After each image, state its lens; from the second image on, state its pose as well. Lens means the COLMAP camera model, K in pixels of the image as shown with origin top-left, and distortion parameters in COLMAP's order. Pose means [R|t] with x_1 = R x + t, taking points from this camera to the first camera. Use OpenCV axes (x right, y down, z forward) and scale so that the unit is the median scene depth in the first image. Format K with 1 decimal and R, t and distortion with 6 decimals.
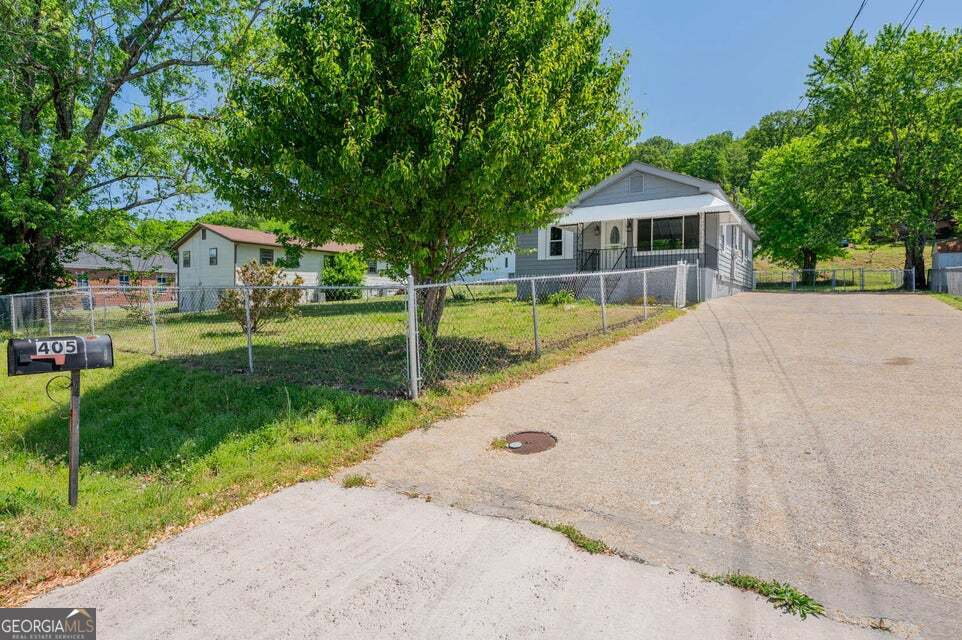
lens RADIAL K [[486.1, 0, 481.0], [0, 486.1, 320.0], [0, 0, 1]] dist [-0.000174, -0.000448]
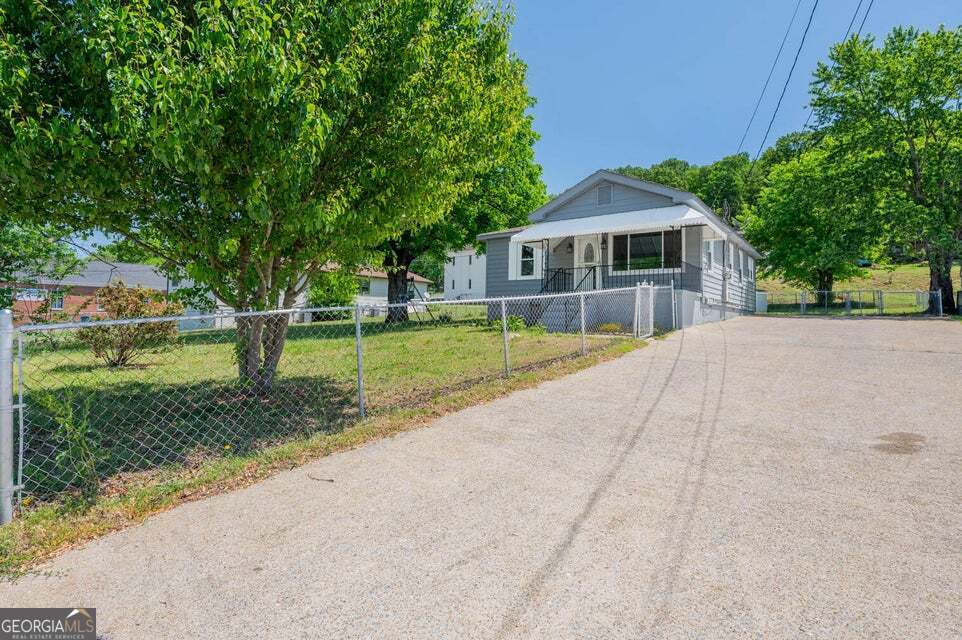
lens RADIAL K [[475.1, 0, 481.7], [0, 475.1, 309.3], [0, 0, 1]] dist [-0.000841, 0.000070]
pose [[0.998842, 0.004819, -0.047867, 0.090976], [-0.007686, 0.998176, -0.059887, -0.012316], [0.047491, 0.060185, 0.997057, 0.091602]]
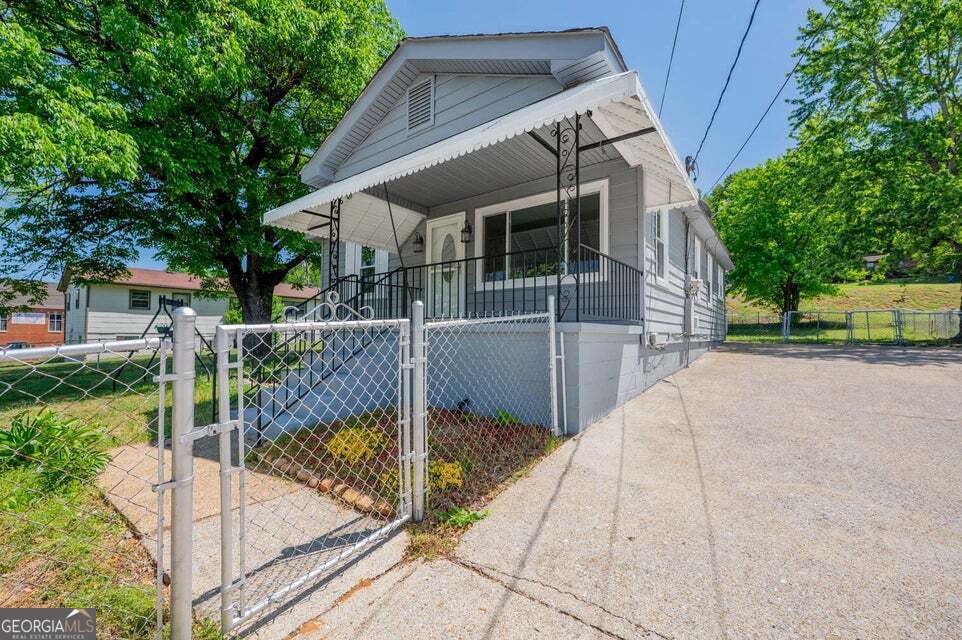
lens RADIAL K [[379.8, 0, 480.8], [0, 379.8, 332.7], [0, 0, 1]] dist [-0.000937, -0.000158]
pose [[0.998415, -0.002130, -0.056238, 0.252184], [-0.000066, 0.999238, -0.039027, -0.055901], [0.056278, 0.038969, 0.997654, 0.461440]]
